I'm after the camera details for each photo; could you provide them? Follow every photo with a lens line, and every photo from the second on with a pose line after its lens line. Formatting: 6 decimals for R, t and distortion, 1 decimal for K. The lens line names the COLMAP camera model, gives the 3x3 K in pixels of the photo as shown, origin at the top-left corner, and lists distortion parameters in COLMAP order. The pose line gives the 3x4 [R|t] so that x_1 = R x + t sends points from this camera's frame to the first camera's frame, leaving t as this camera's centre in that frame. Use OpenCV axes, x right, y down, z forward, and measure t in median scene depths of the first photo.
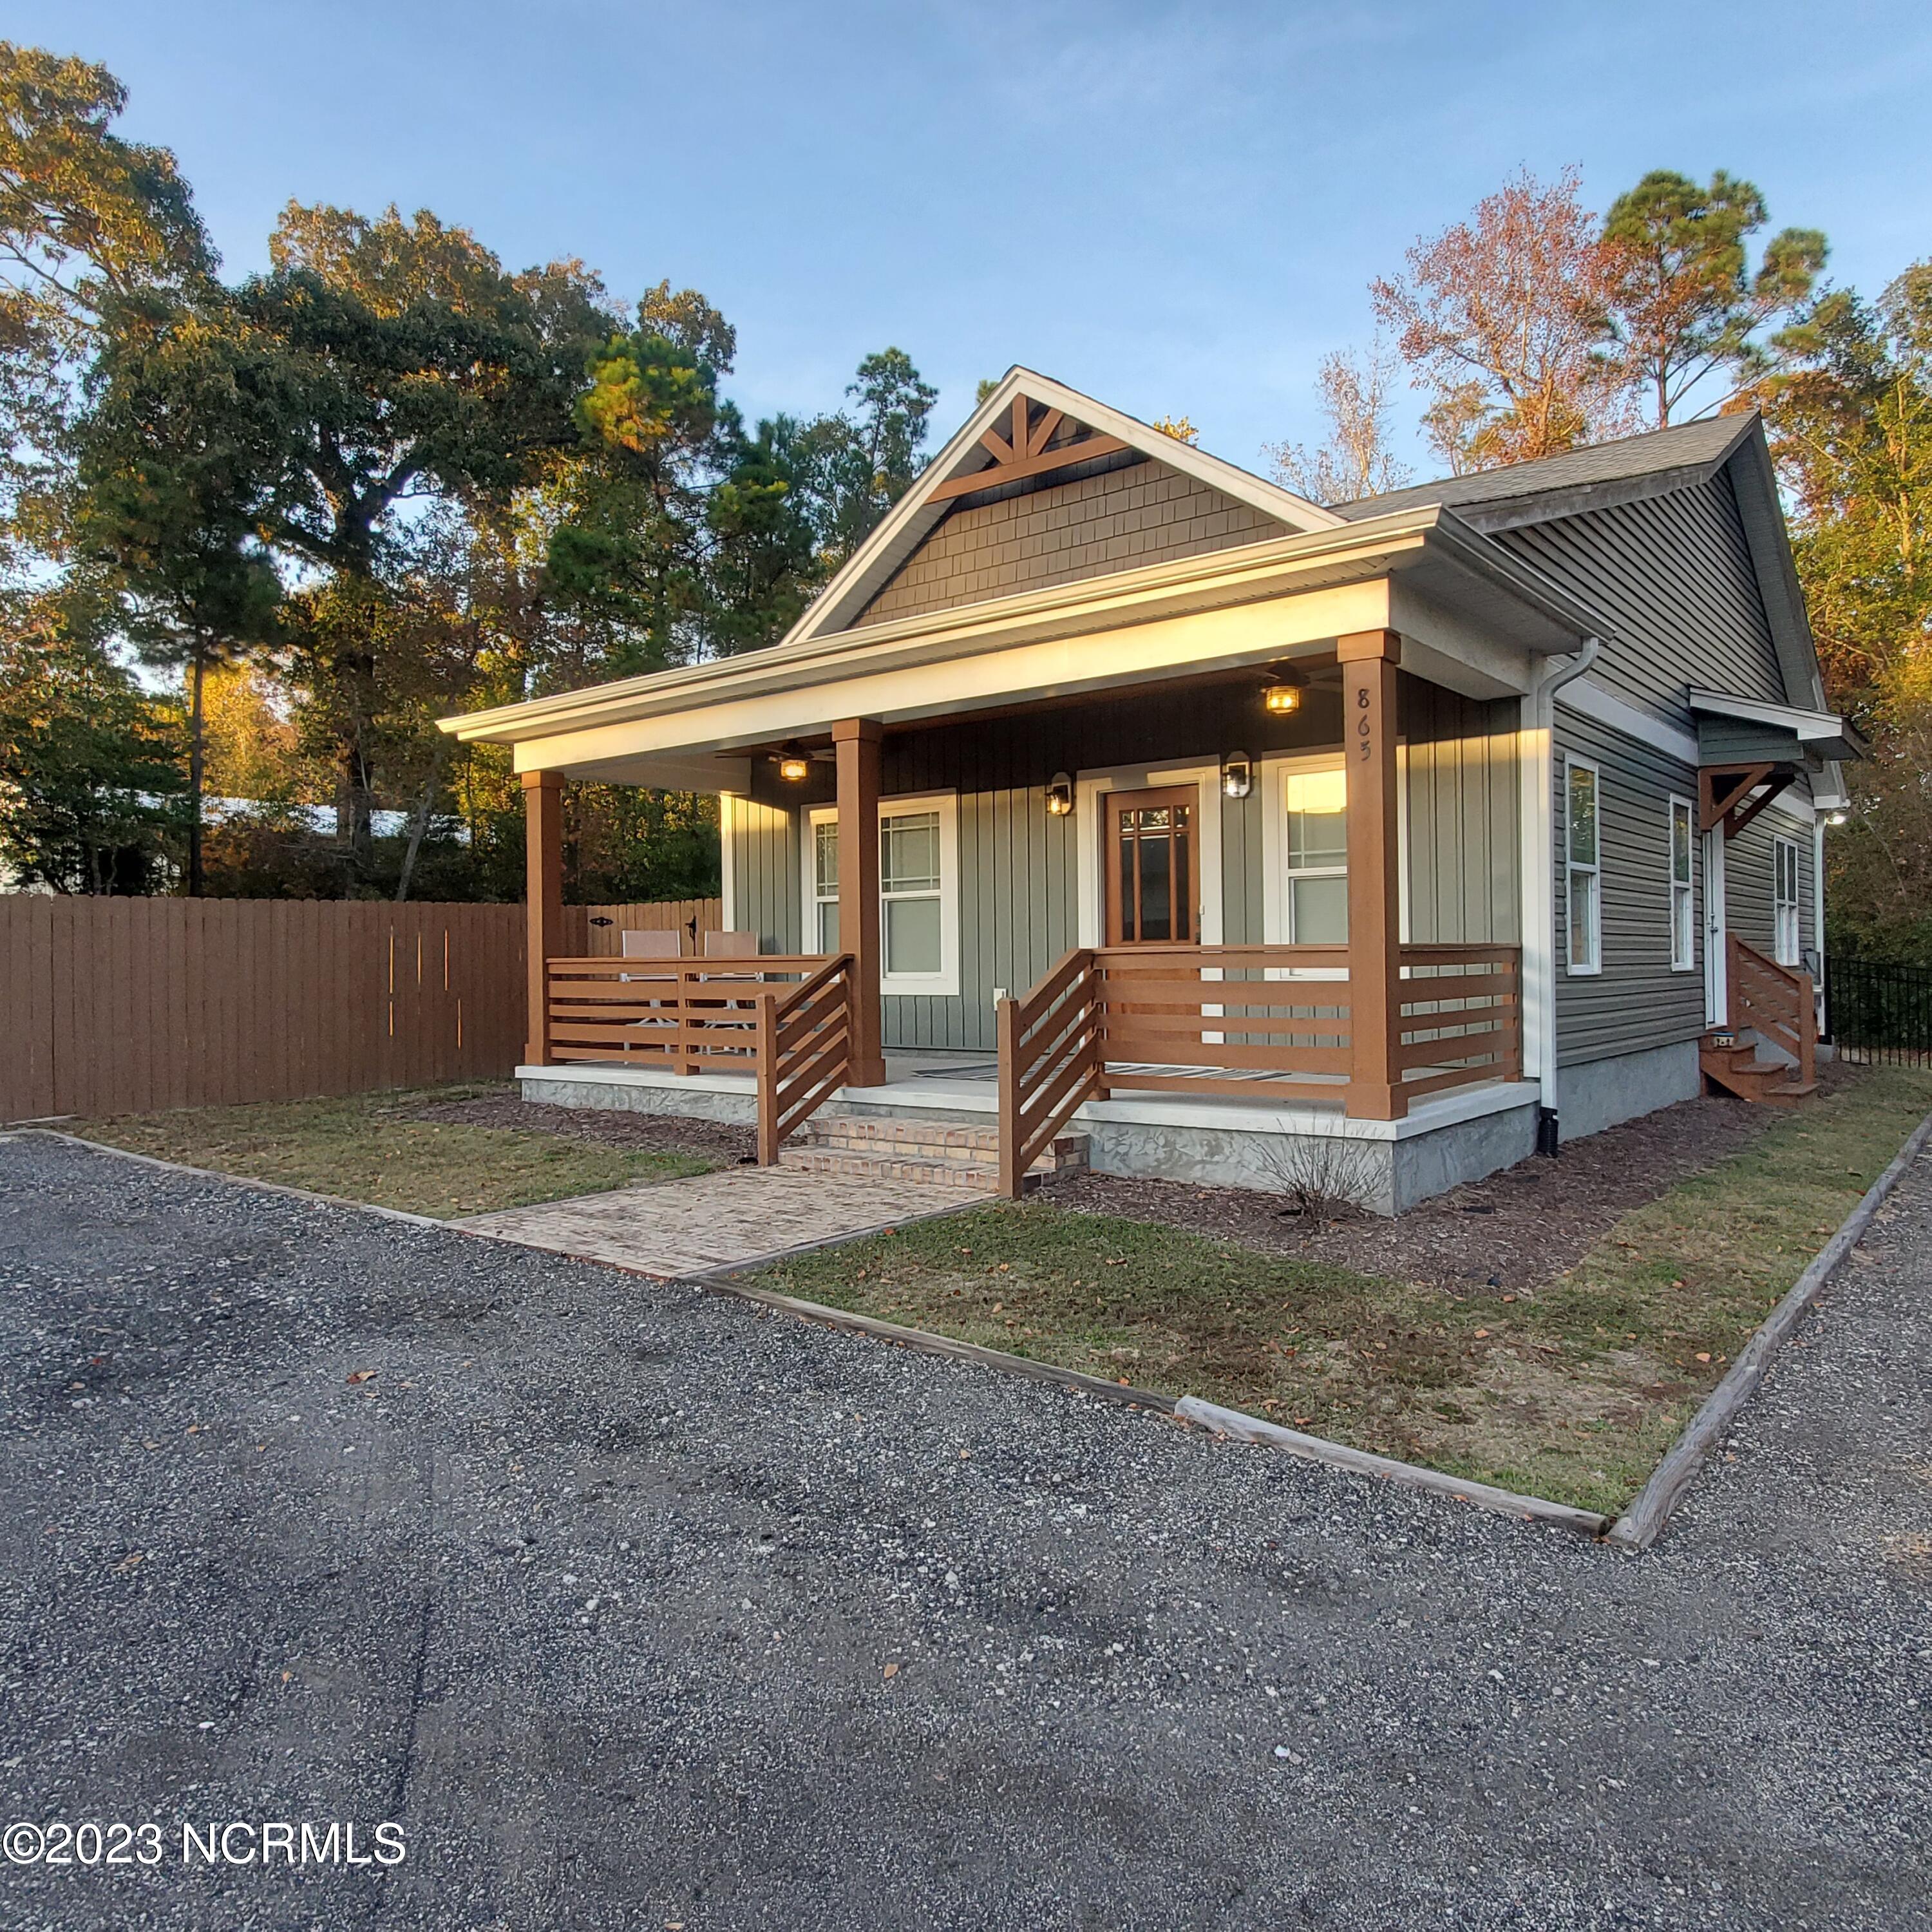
lens RADIAL K [[1379.2, 0, 970.8], [0, 1379.2, 991.3], [0, 0, 1]] dist [0.009473, -0.004250]
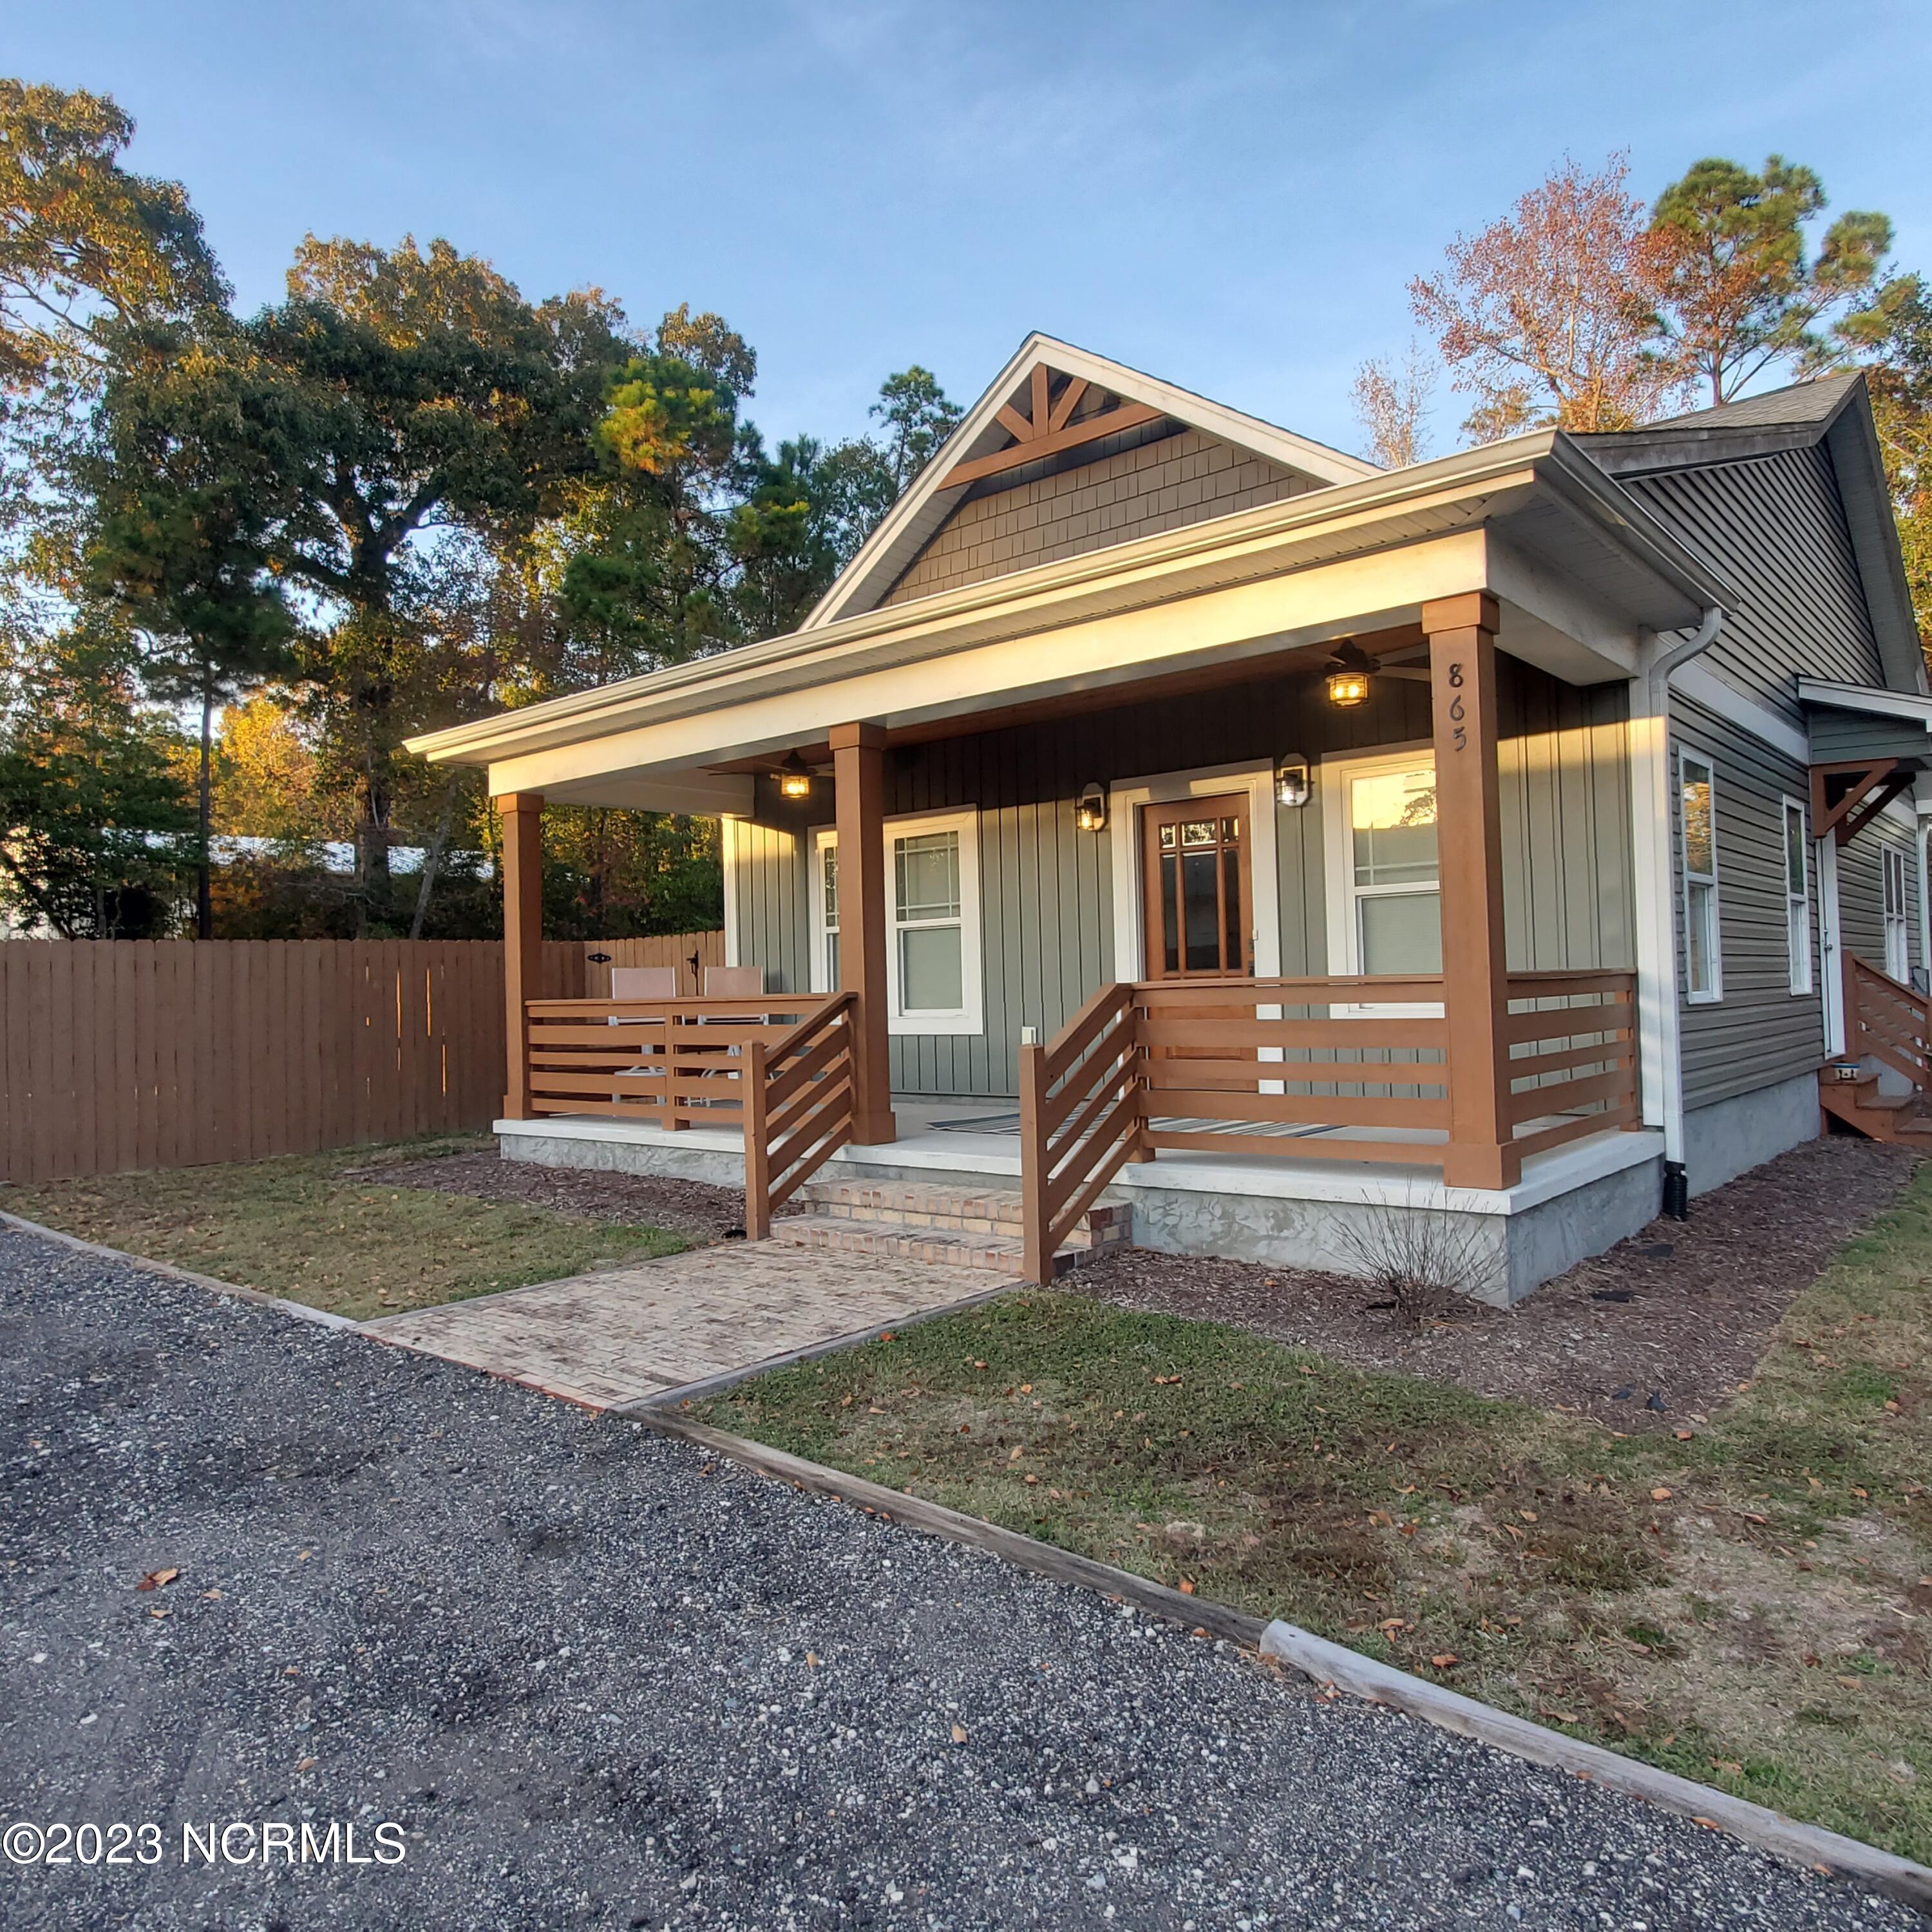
lens RADIAL K [[1379.2, 0, 970.8], [0, 1379.2, 991.3], [0, 0, 1]] dist [0.009473, -0.004250]
pose [[0.999493, -0.015325, -0.027925, 0.009602], [0.014748, 0.999676, -0.020757, -0.007009], [0.028234, 0.020335, 0.999394, 0.109501]]
